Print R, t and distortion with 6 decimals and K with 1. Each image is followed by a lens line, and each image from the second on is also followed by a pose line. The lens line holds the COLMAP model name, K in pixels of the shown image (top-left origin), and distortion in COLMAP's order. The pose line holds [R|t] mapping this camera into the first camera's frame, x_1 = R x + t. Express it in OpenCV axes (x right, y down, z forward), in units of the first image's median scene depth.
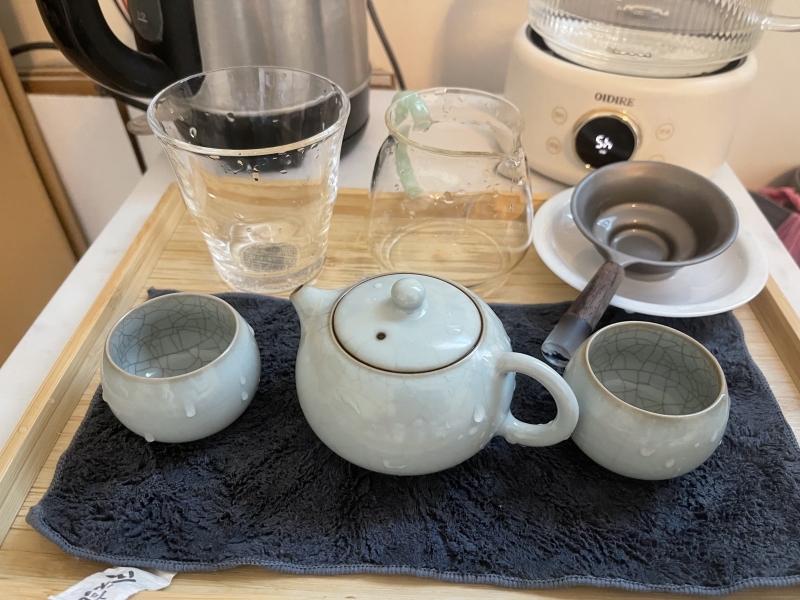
lens RADIAL K [[616.7, 0, 400.0], [0, 616.7, 300.0], [0, 0, 1]] dist [0.058262, -0.092338]
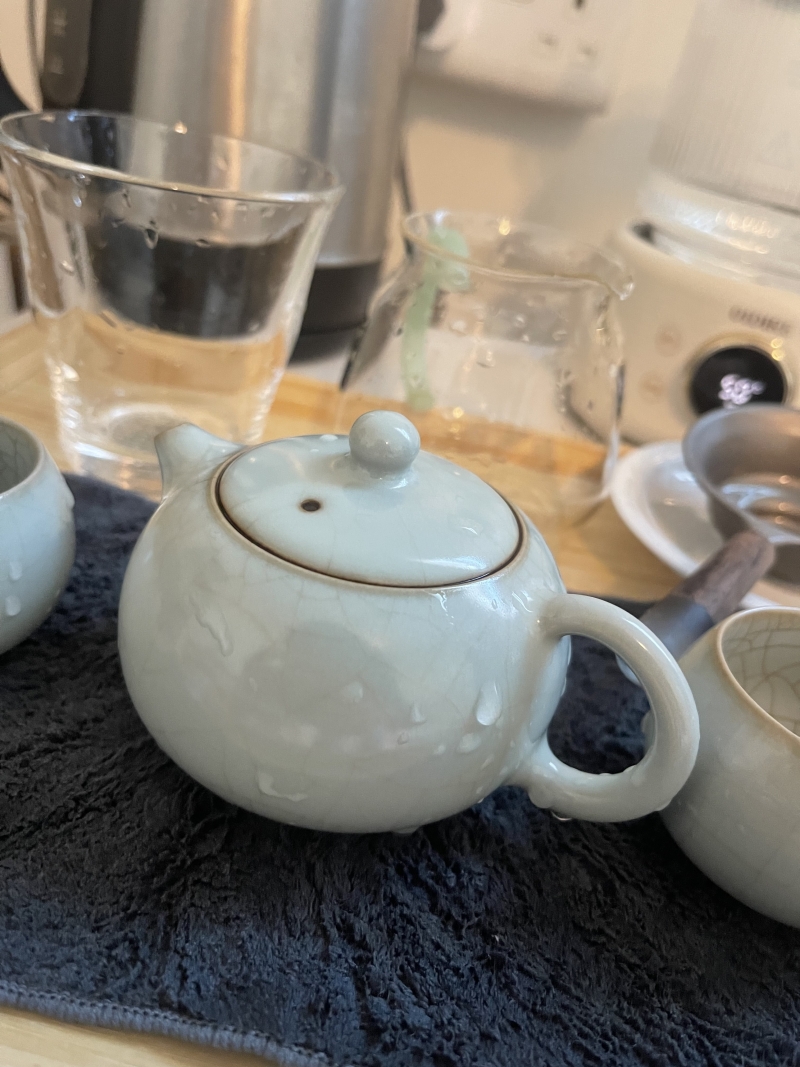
lens RADIAL K [[822.6, 0, 403.6], [0, 822.6, 535.4], [0, 0, 1]] dist [0.099609, -0.163278]
pose [[0.982675, 0.185254, 0.005540, 0.037807], [-0.180917, 0.965301, -0.188318, 0.180199], [-0.040235, 0.184053, 0.982092, 0.360270]]
